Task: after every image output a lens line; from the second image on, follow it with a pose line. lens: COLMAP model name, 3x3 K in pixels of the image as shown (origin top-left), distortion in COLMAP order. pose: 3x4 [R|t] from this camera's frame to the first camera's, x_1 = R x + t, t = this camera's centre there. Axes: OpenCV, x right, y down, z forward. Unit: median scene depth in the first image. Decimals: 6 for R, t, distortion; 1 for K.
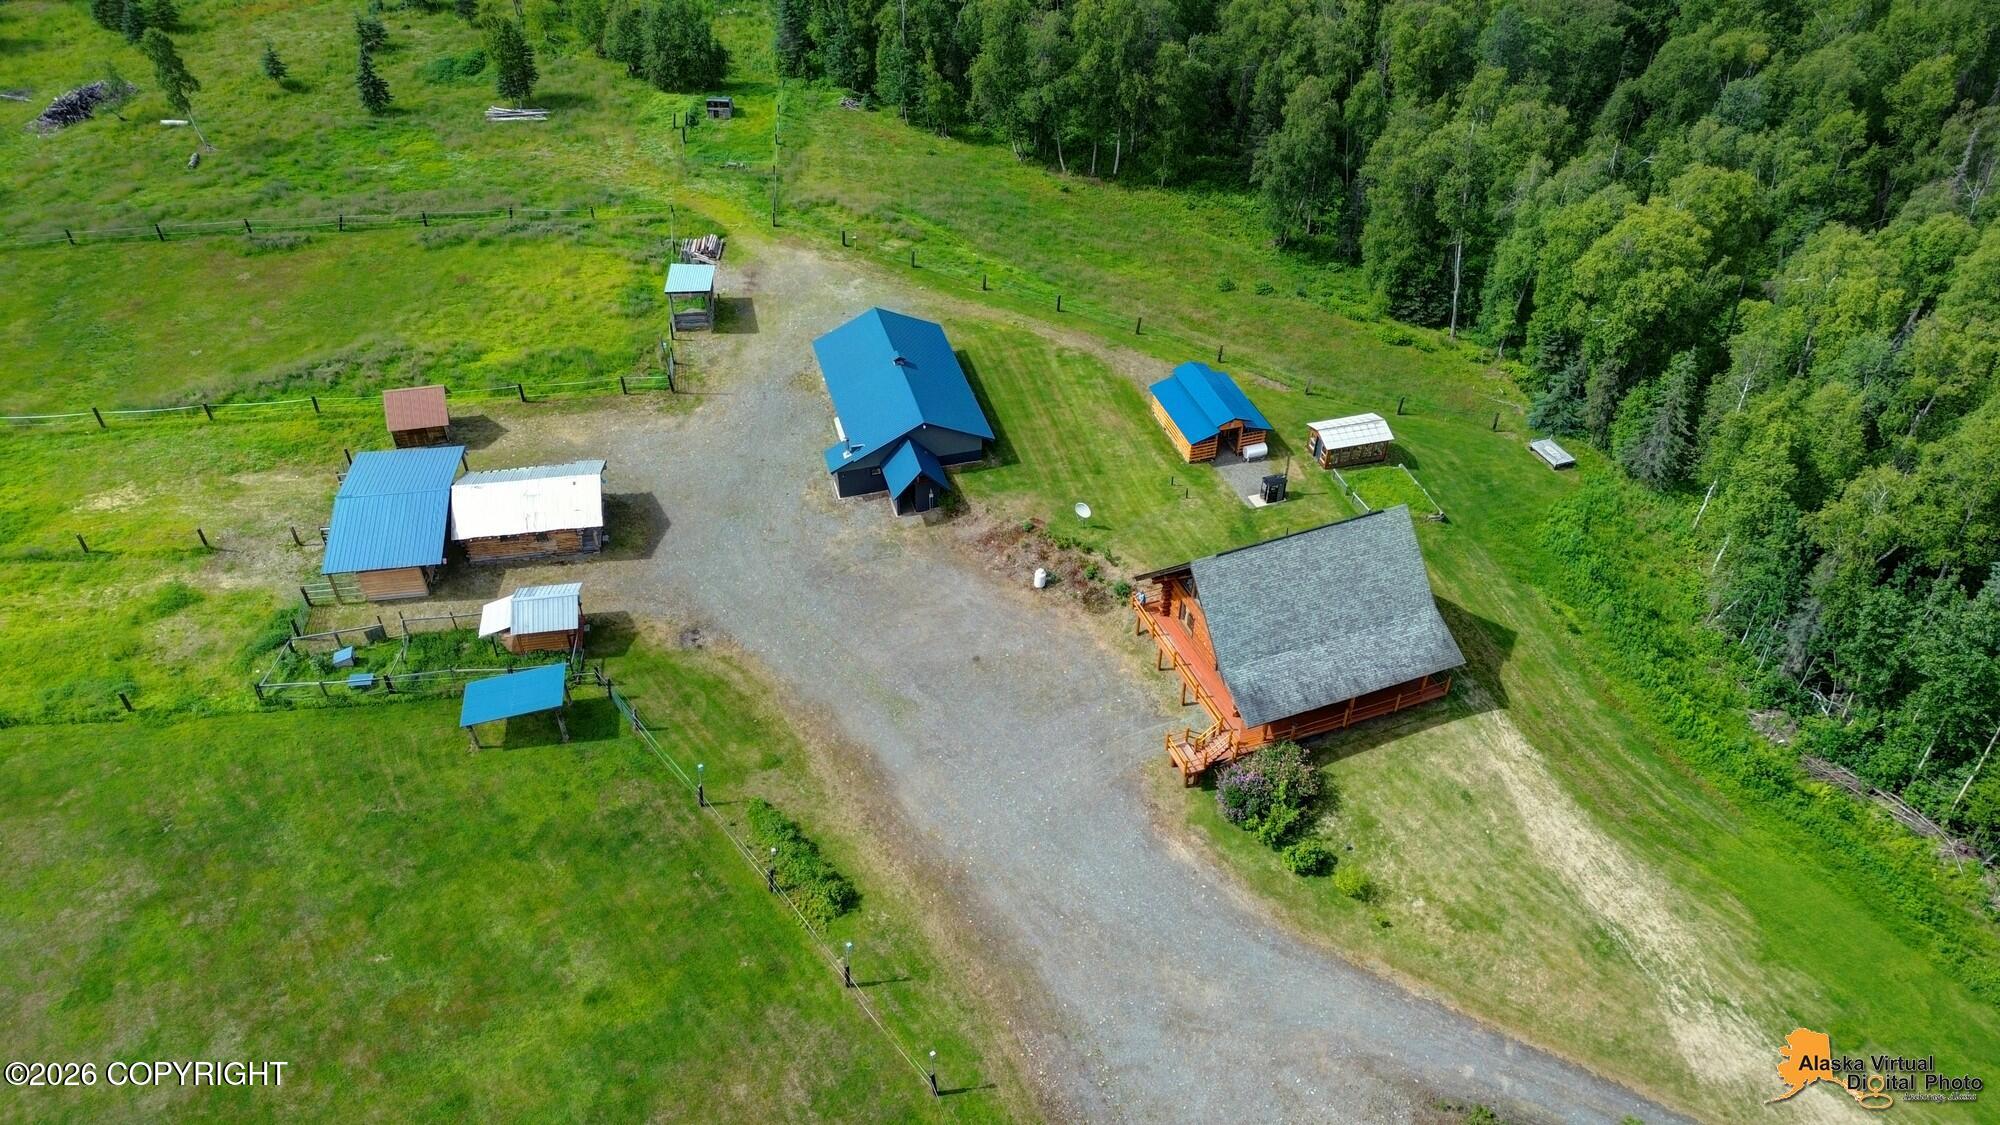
lens RADIAL K [[1411.9, 0, 1000.0], [0, 1411.9, 562.5], [0, 0, 1]] dist [0.100358, -0.111460]
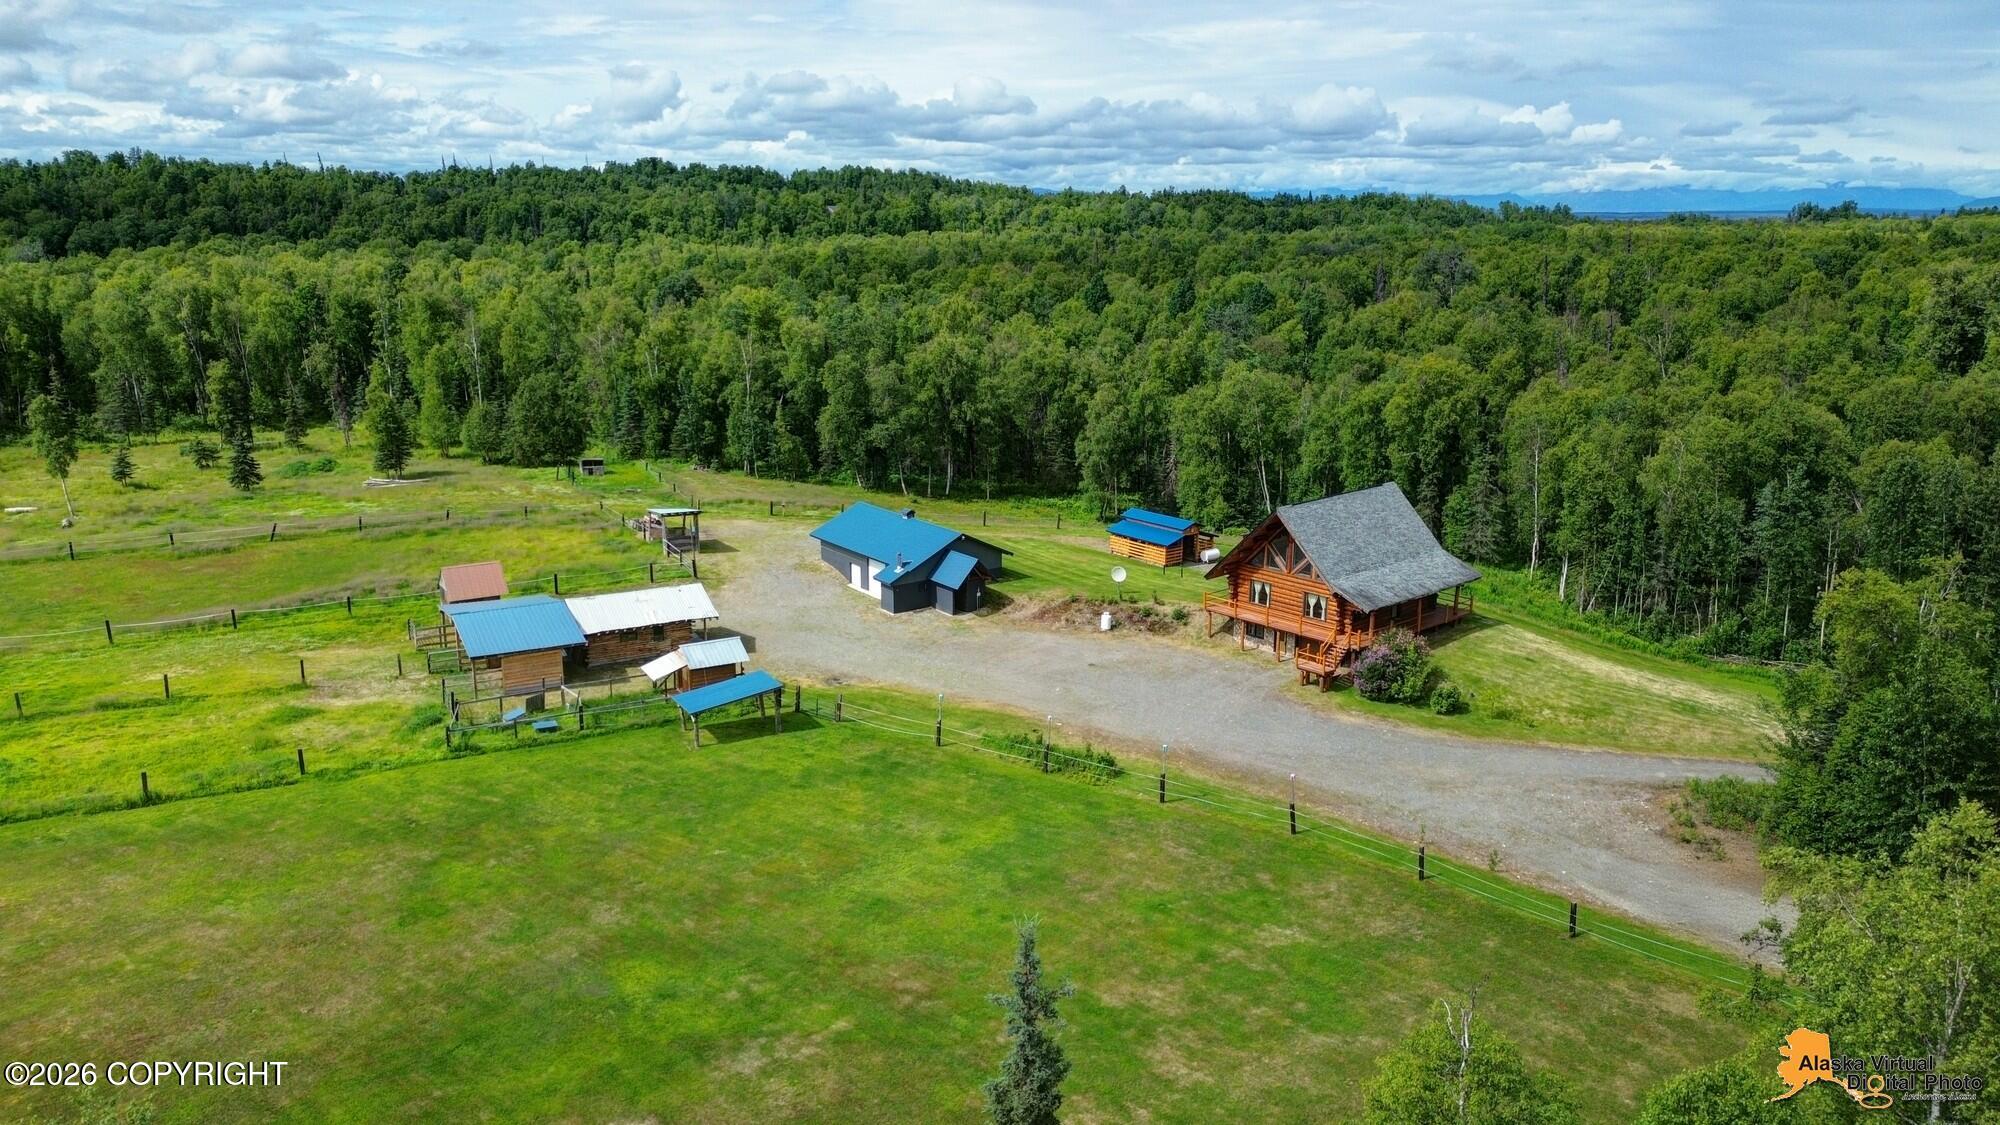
lens RADIAL K [[1411.9, 0, 1000.0], [0, 1411.9, 562.5], [0, 0, 1]] dist [0.100358, -0.111460]
pose [[0.939498, -0.084686, 0.331921, -0.407679], [0.223176, 0.886416, -0.405537, 0.393630], [-0.259877, 0.455078, 0.851686, 0.024636]]
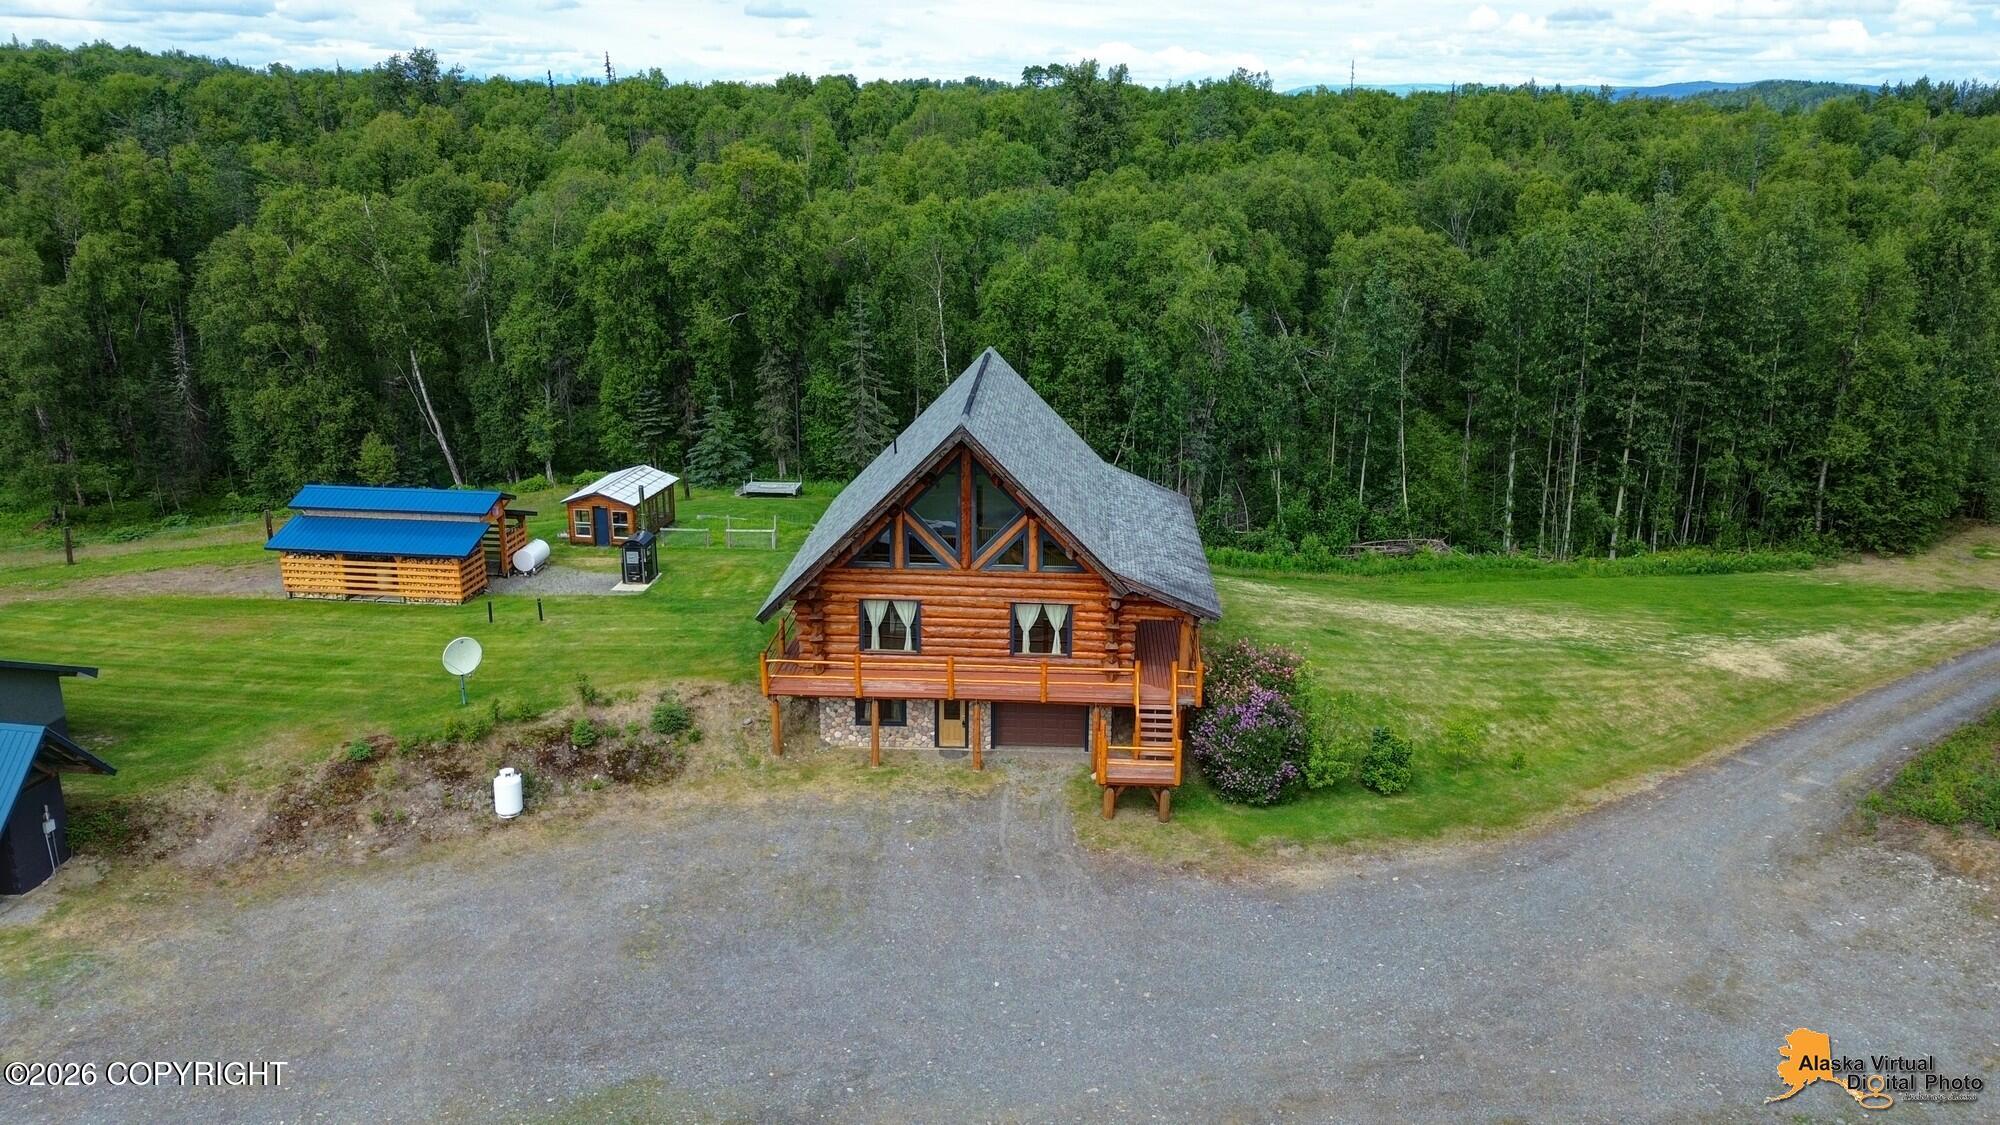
lens RADIAL K [[1462.8, 0, 1035.2], [0, 1462.8, 532.4], [0, 0, 1]] dist [0.081889, -0.080922]
pose [[0.400281, -0.253534, 0.880622, -0.270241], [0.582733, 0.812069, -0.031080, 0.051689], [-0.707247, 0.525608, 0.472798, 0.601459]]
